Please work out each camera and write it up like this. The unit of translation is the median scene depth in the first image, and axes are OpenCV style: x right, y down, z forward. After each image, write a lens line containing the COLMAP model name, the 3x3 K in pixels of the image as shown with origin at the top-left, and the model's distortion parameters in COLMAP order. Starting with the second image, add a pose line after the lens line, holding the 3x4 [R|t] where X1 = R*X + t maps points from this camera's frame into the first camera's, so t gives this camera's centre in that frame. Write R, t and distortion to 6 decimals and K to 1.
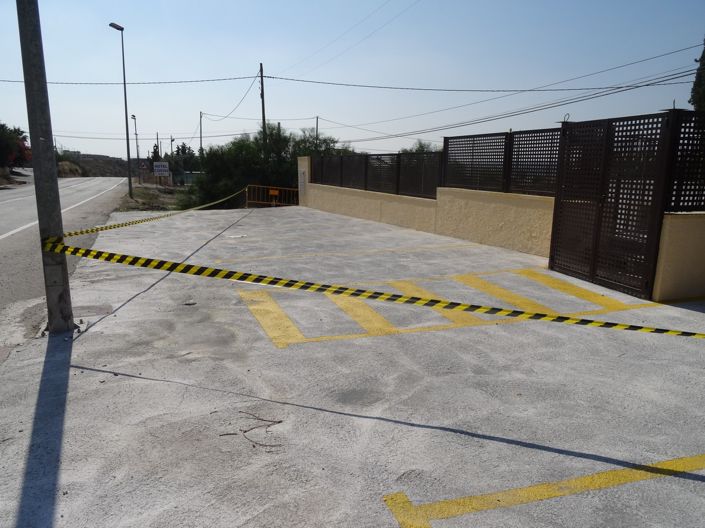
lens RADIAL K [[501.4, 0, 352.5], [0, 501.4, 264.0], [0, 0, 1]] dist [0.000551, -0.005007]
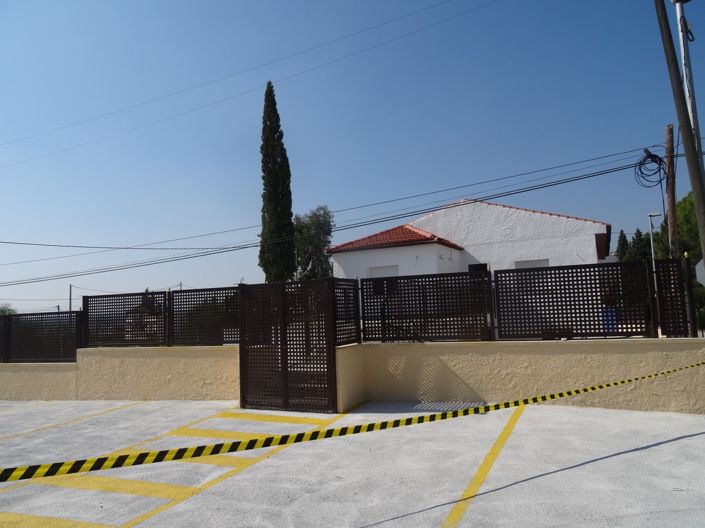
lens RADIAL K [[501.4, 0, 352.5], [0, 501.4, 264.0], [0, 0, 1]] dist [0.000551, -0.005007]
pose [[0.656879, 0.028324, 0.753464, -0.298373], [0.195408, 0.958757, -0.206400, -0.019231], [-0.728235, 0.282813, 0.624253, 0.012600]]
